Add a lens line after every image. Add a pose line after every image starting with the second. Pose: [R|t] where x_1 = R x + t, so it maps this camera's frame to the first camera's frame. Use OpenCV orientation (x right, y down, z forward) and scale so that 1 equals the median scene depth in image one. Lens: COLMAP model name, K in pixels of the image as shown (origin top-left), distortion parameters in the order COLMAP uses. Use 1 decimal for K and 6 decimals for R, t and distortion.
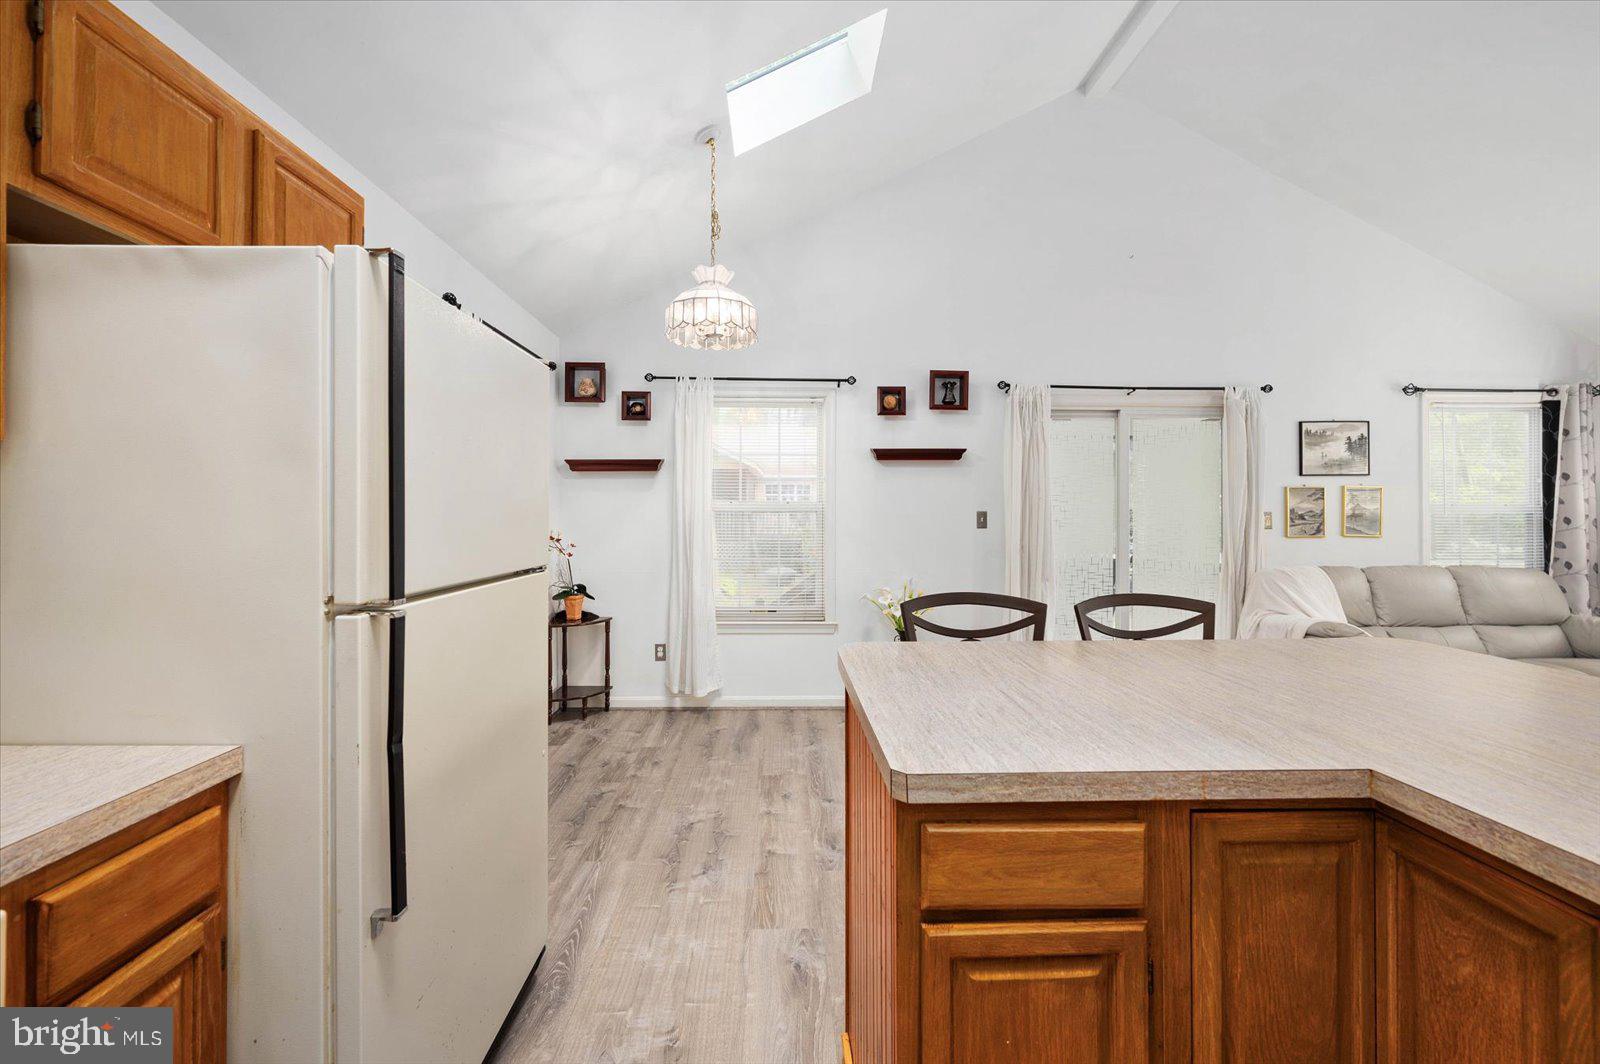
lens RADIAL K [[643.5, 0, 800.0], [0, 643.5, 532.0], [0, 0, 1]] dist [-0.000489, -0.000188]
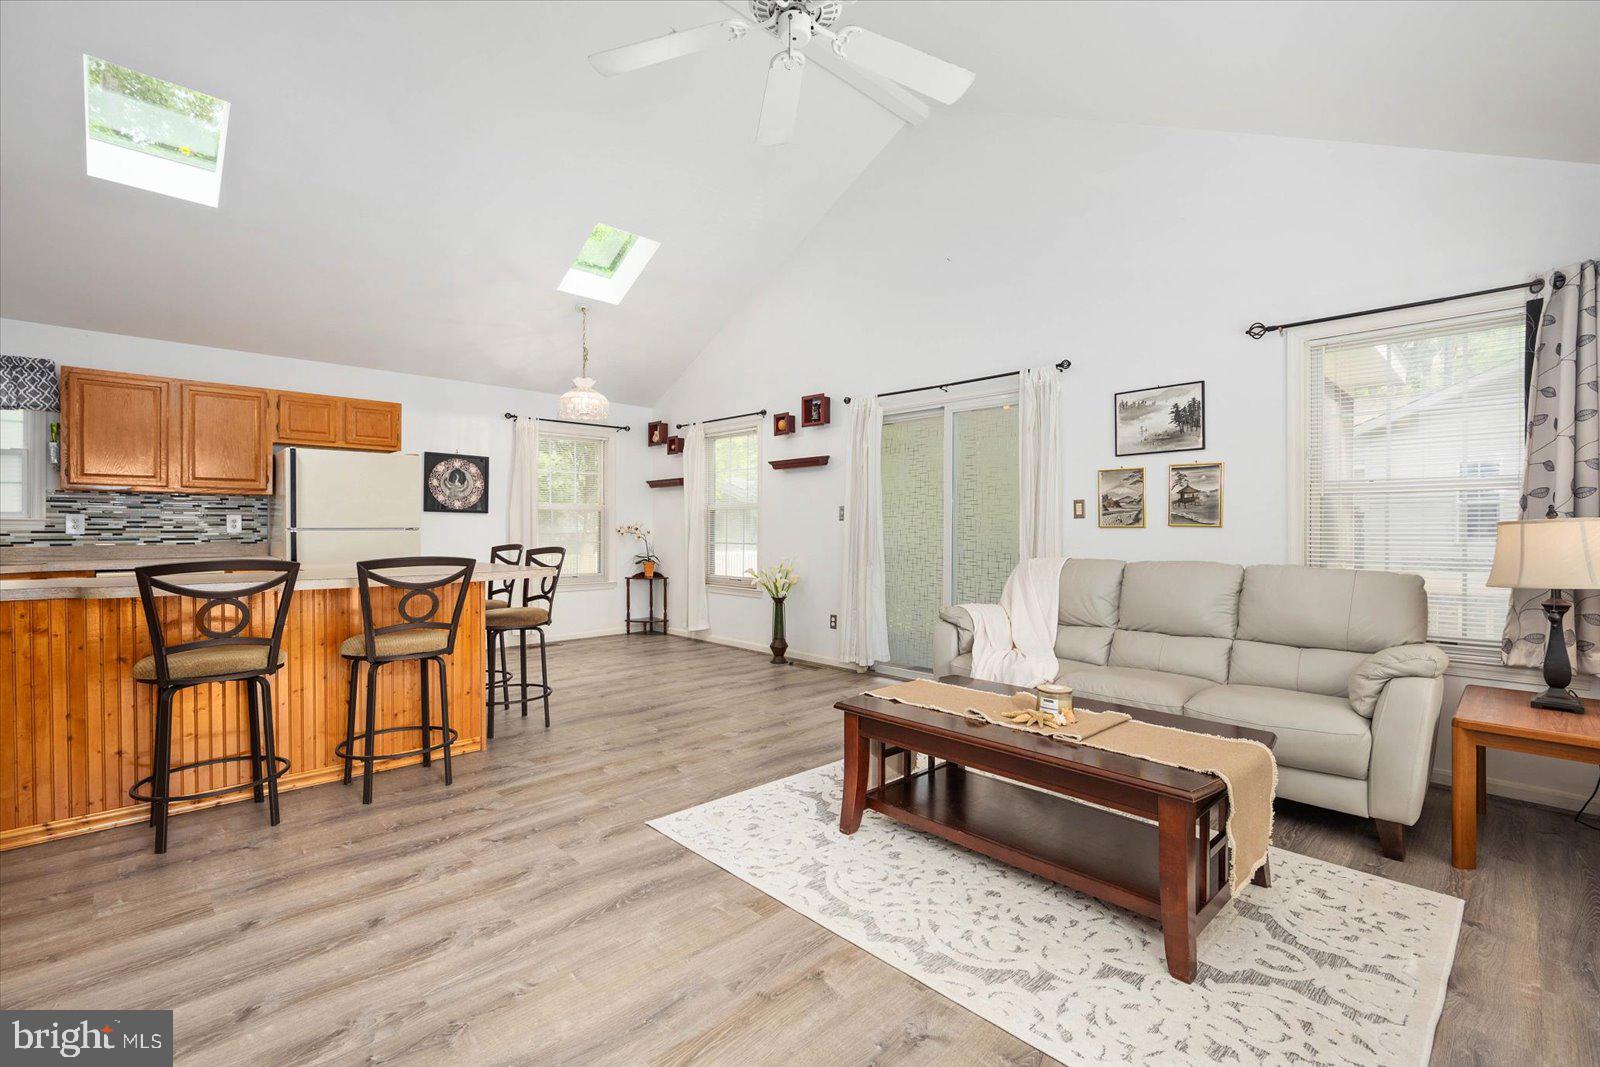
lens RADIAL K [[714.0, 0, 800.0], [0, 714.0, 533.5], [0, 0, 1]] dist [0.001720, 0.000234]
pose [[0.671483, 0.005212, -0.741002, 1.229746], [-0.012921, 0.999906, -0.004676, 0.026877], [0.740908, 0.012715, 0.671487, 0.042496]]
